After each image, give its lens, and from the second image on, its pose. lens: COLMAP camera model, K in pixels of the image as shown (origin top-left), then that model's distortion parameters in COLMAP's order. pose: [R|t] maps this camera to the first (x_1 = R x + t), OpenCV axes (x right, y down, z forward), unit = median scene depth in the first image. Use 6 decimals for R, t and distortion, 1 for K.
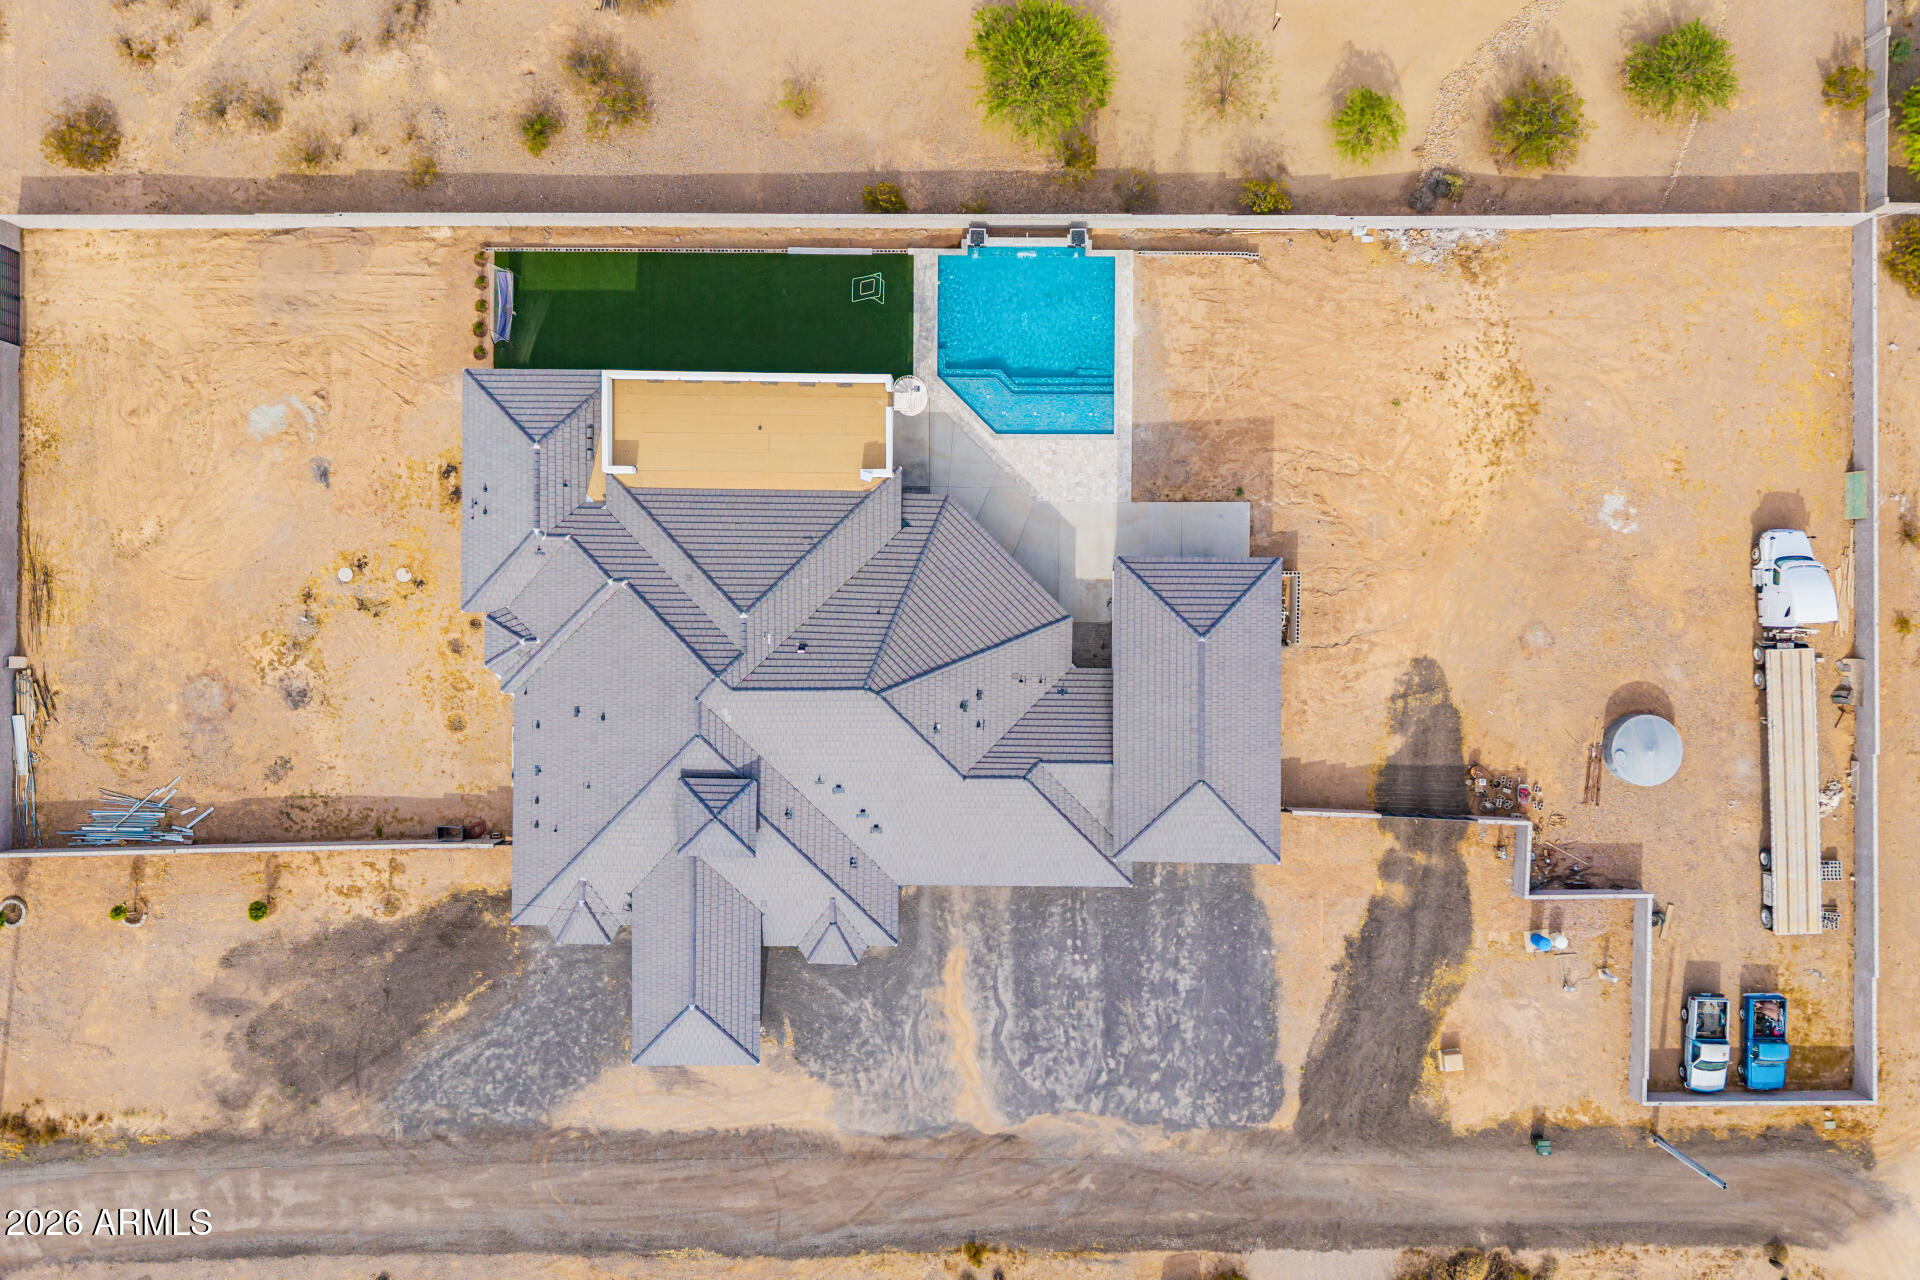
lens RADIAL K [[1511.0, 0, 965.8], [0, 1511.0, 632.7], [0, 0, 1]] dist [0.026603, -0.013489]
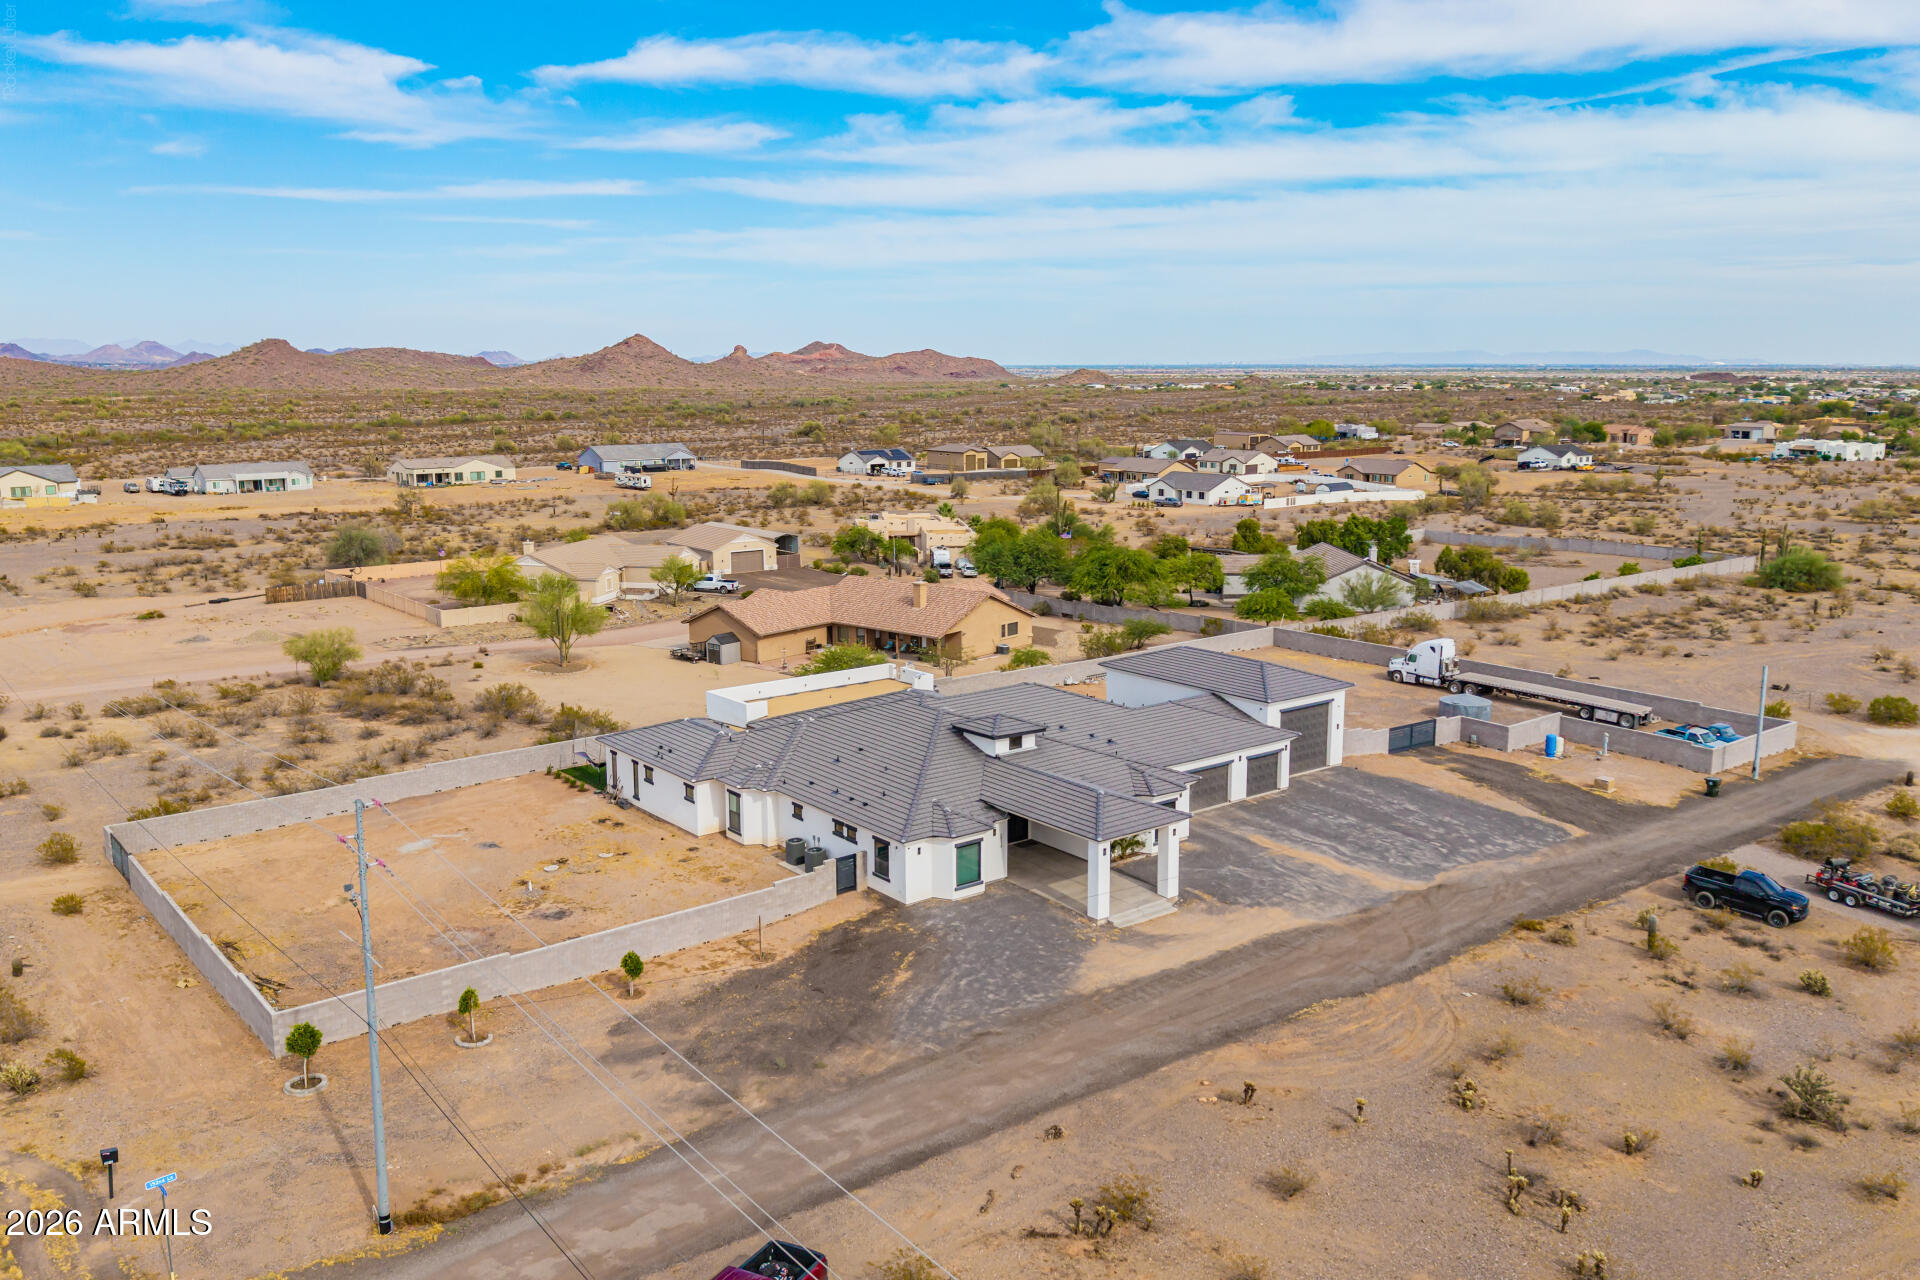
lens RADIAL K [[1498.8, 0, 960.0], [0, 1498.8, 640.0], [0, 0, 1]] dist [0.080636, -0.141928]
pose [[0.784691, -0.121017, 0.607960, -0.780174], [0.619887, 0.152795, -0.769671, 0.863772], [0.000251, 0.980820, 0.194914, 0.660282]]
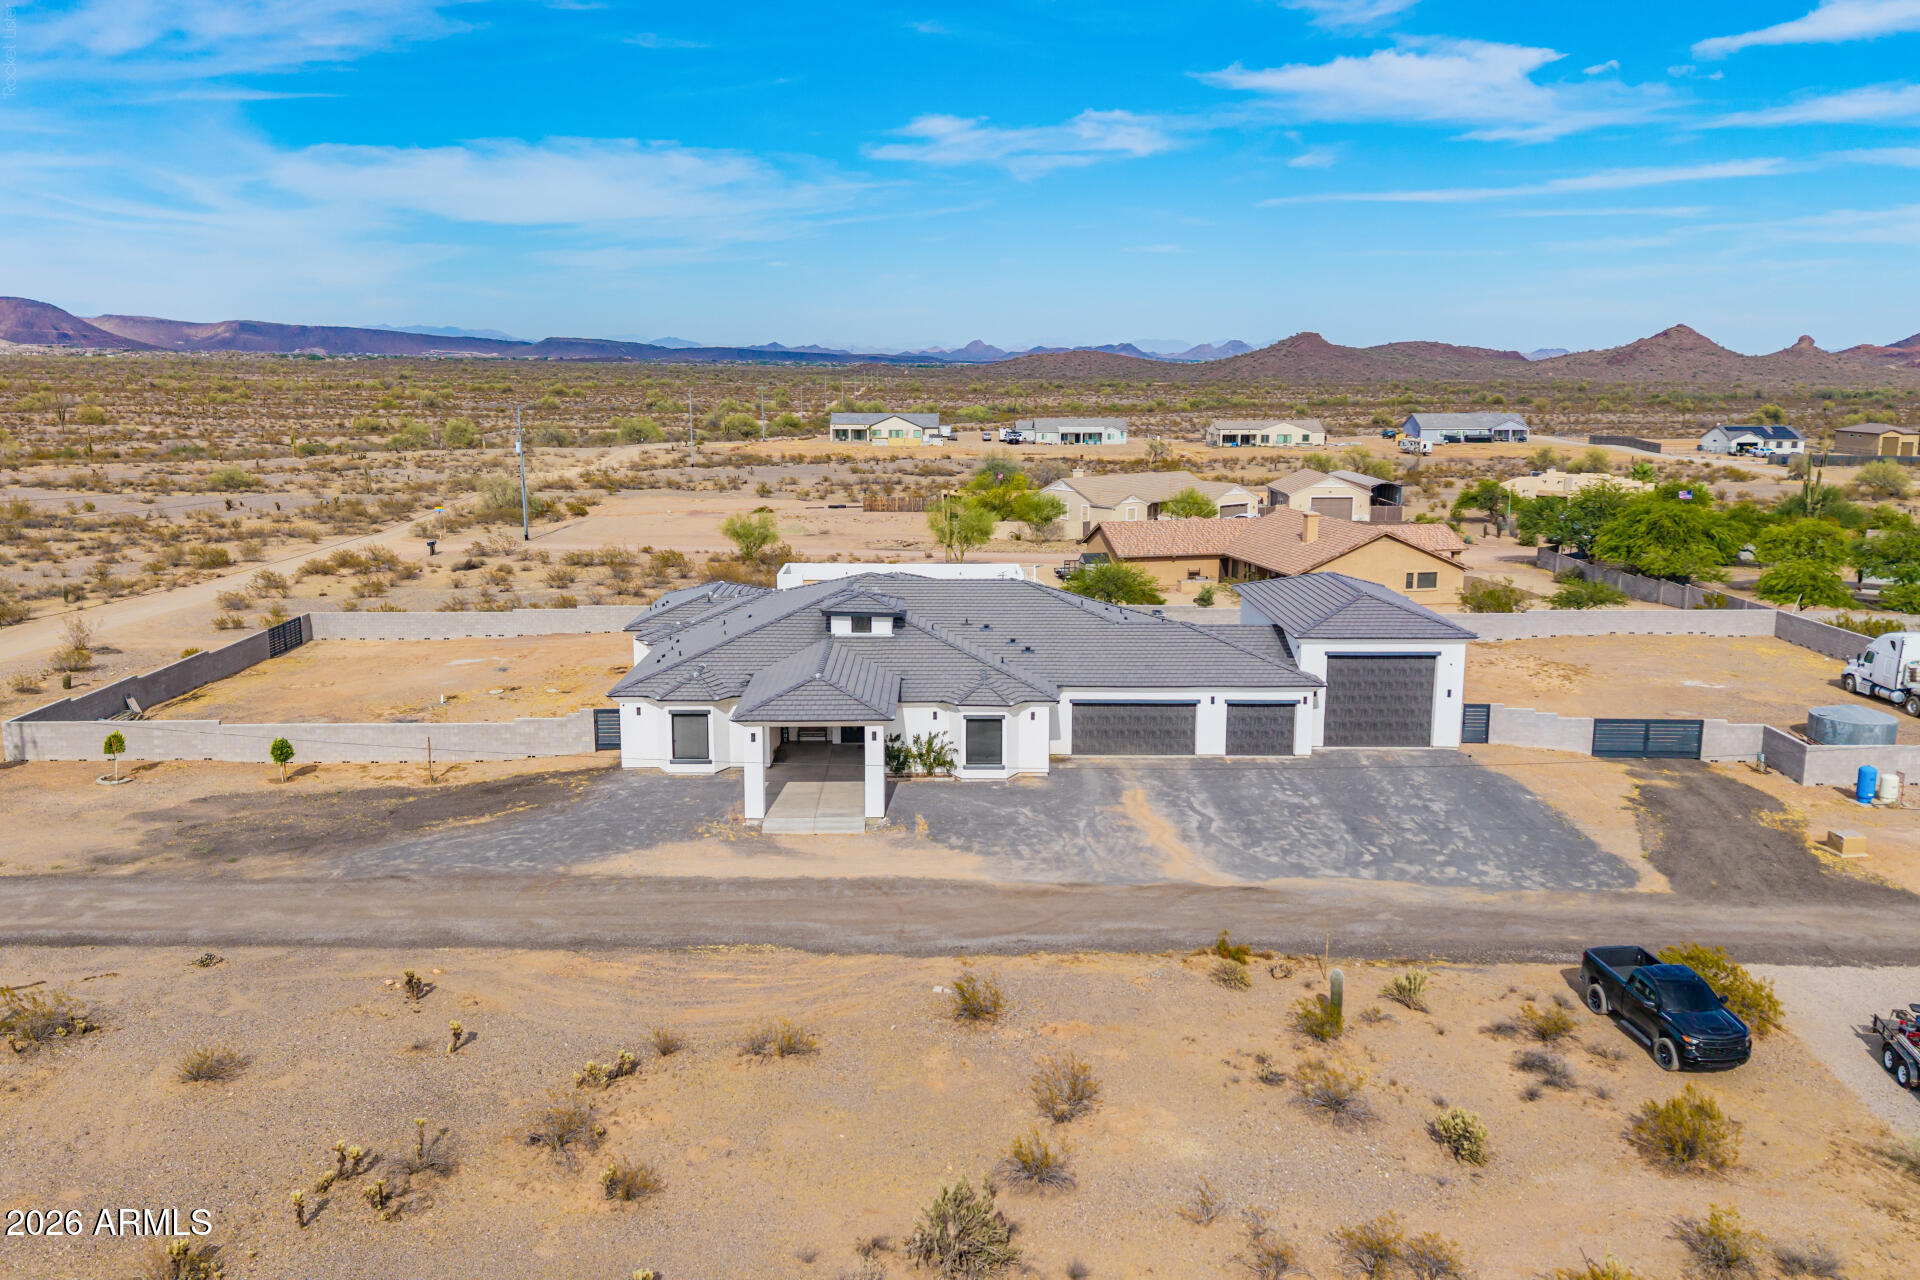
lens RADIAL K [[1490.8, 0, 960.0], [0, 1490.8, 640.0], [0, 0, 1]] dist [0.091524, -0.148982]
pose [[0.999895, -0.007173, 0.012589, -0.106273], [0.013753, 0.196597, -0.980388, 0.957754], [0.004558, 0.980458, 0.196675, 0.765527]]
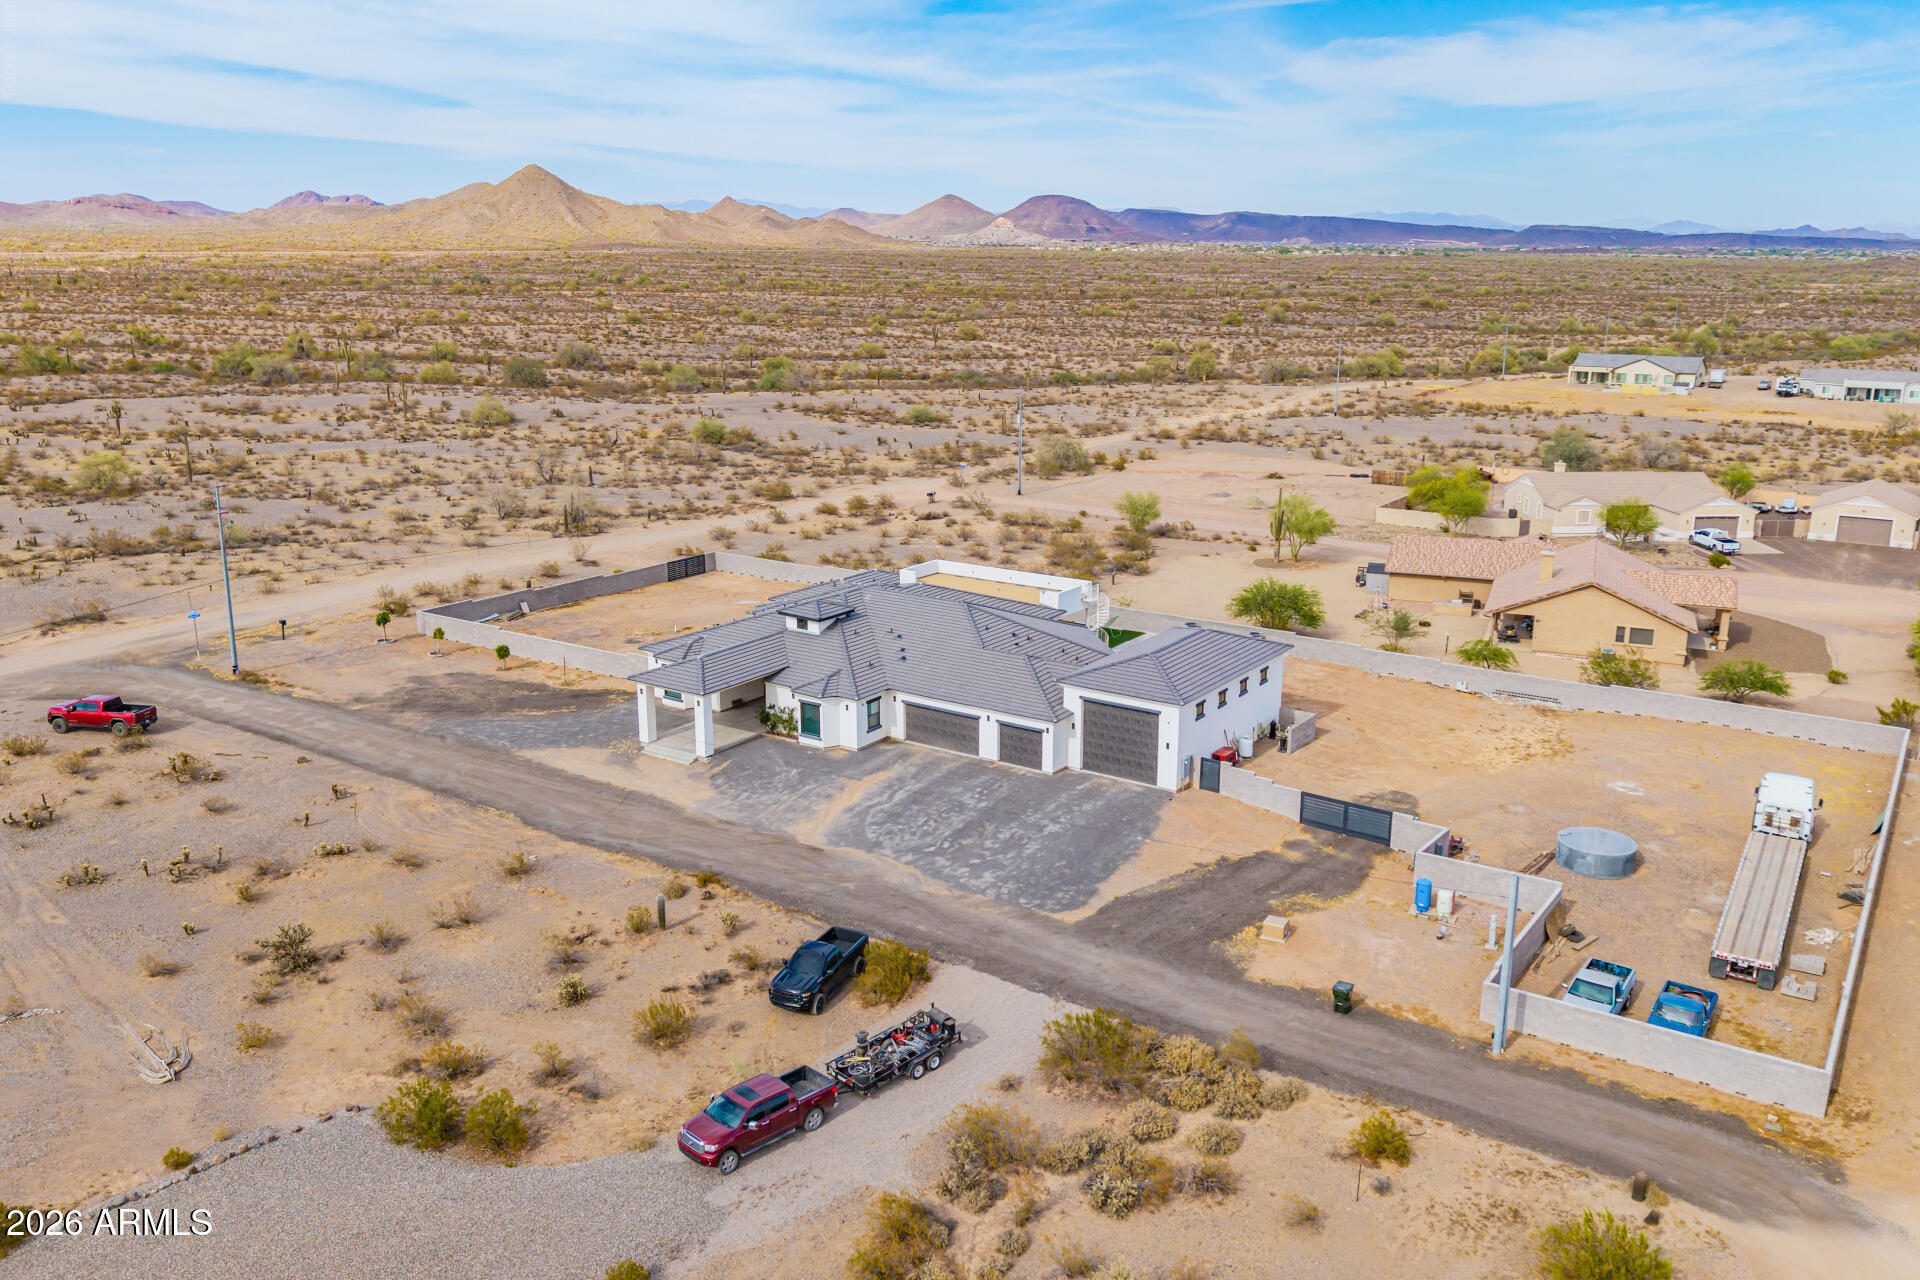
lens RADIAL K [[1483.2, 0, 969.2], [0, 1483.2, 640.5], [0, 0, 1]] dist [0.139674, -0.272719]
pose [[0.830753, 0.137569, -0.539374, 0.609420], [-0.556568, 0.221068, -0.800850, 1.017449], [0.009067, 0.965507, 0.260220, 0.624744]]
